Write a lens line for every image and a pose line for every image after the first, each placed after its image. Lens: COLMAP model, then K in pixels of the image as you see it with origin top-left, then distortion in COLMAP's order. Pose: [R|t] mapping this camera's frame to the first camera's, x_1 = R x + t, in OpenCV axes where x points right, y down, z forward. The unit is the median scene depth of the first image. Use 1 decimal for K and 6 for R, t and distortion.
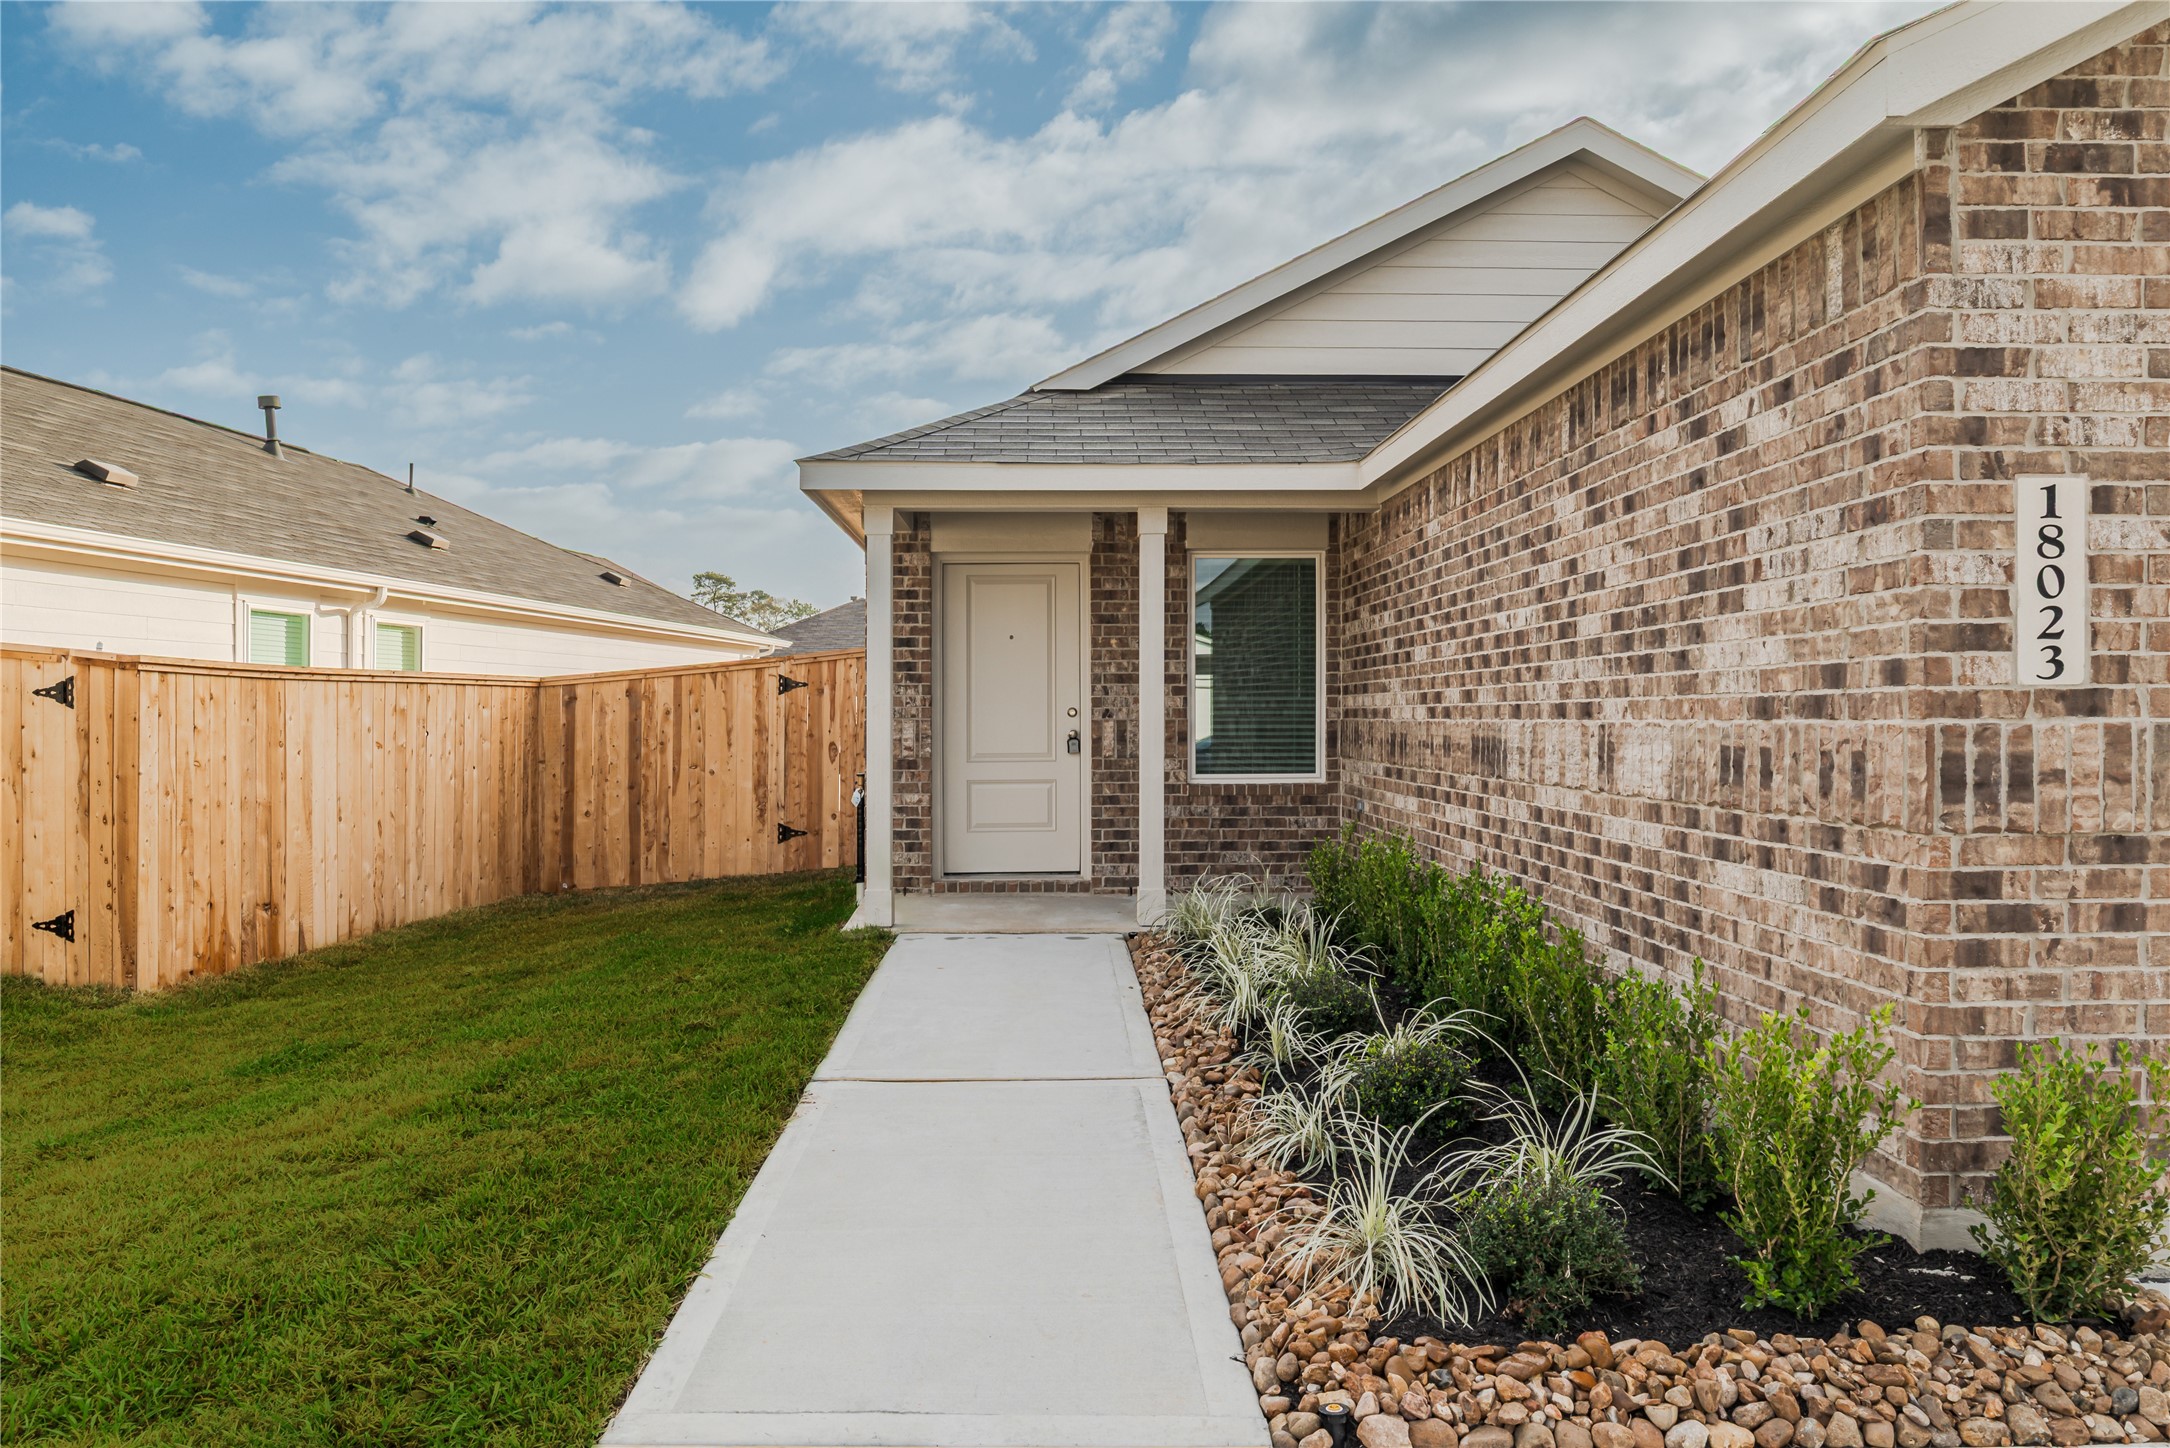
lens RADIAL K [[1460.8, 0, 1081.4], [0, 1460.8, 729.0], [0, 0, 1]] dist [-0.011836, -0.000374]
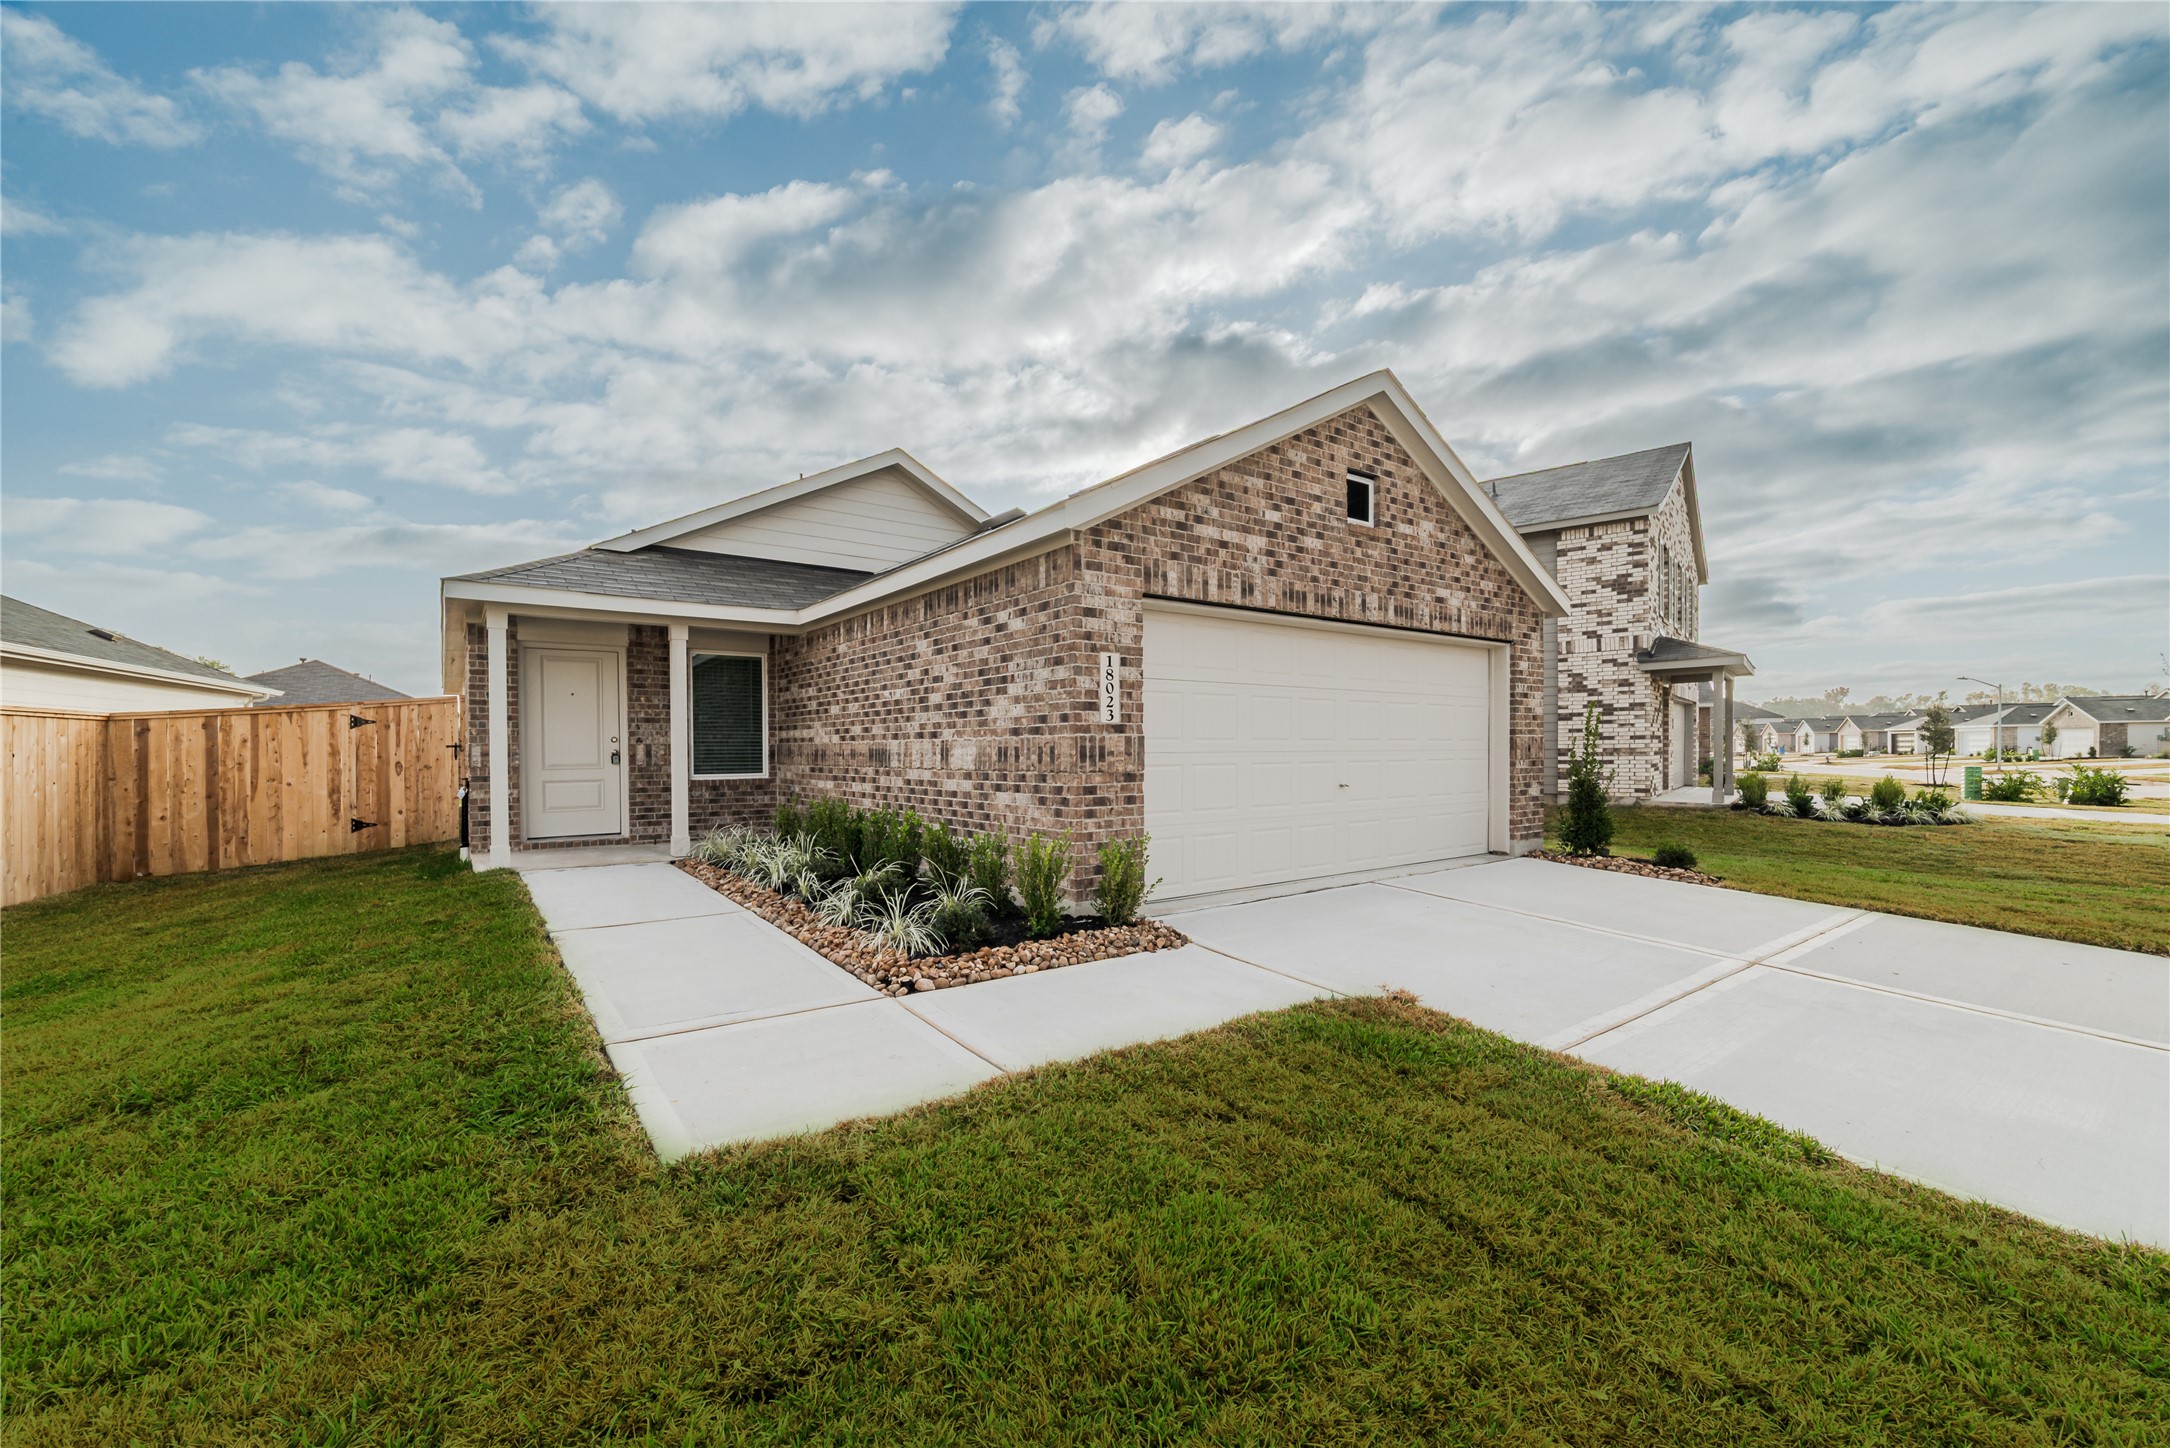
lens RADIAL K [[872.5, 0, 1087.1], [0, 872.5, 769.8], [0, 0, 1]] dist [-0.003834, -0.000362]
pose [[0.823575, -0.014754, 0.567016, -0.180836], [0.007784, 0.999861, 0.014711, 0.018380], [-0.567155, -0.007702, 0.823575, -0.209131]]
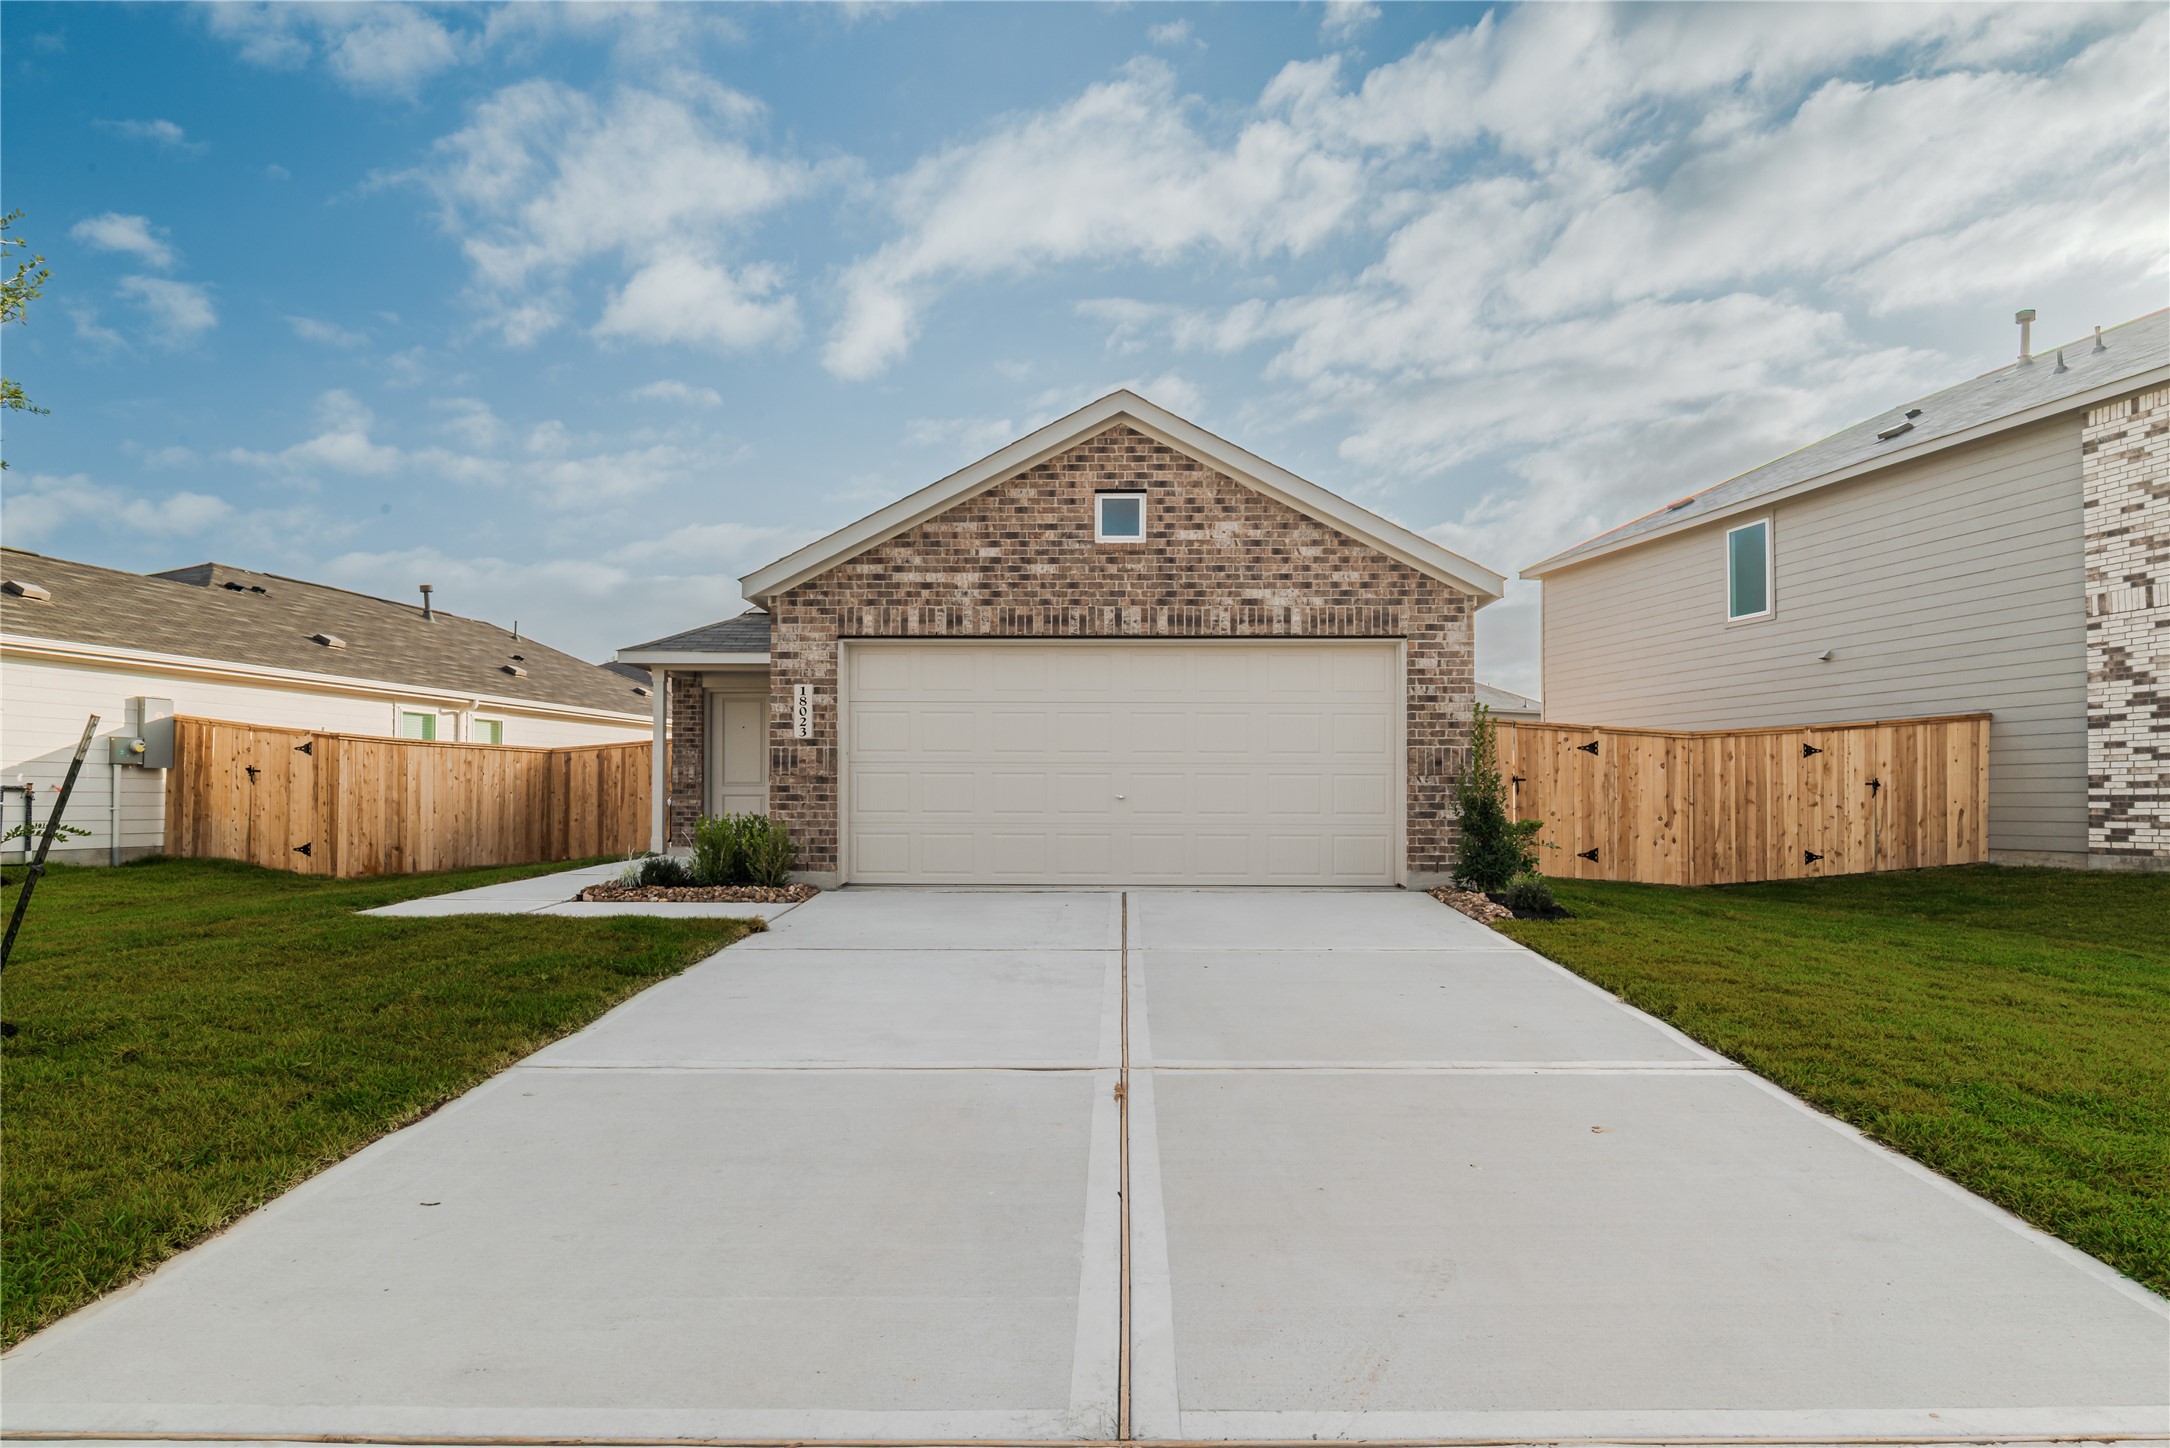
lens RADIAL K [[1216.6, 0, 1086.1], [0, 1216.6, 803.6], [0, 0, 1]] dist [-0.004837, -0.000290]
pose [[0.999203, 0.006713, -0.039353, 0.721618], [-0.006856, 0.999970, -0.003509, 0.070803], [0.039328, 0.003776, 0.999219, -1.036086]]
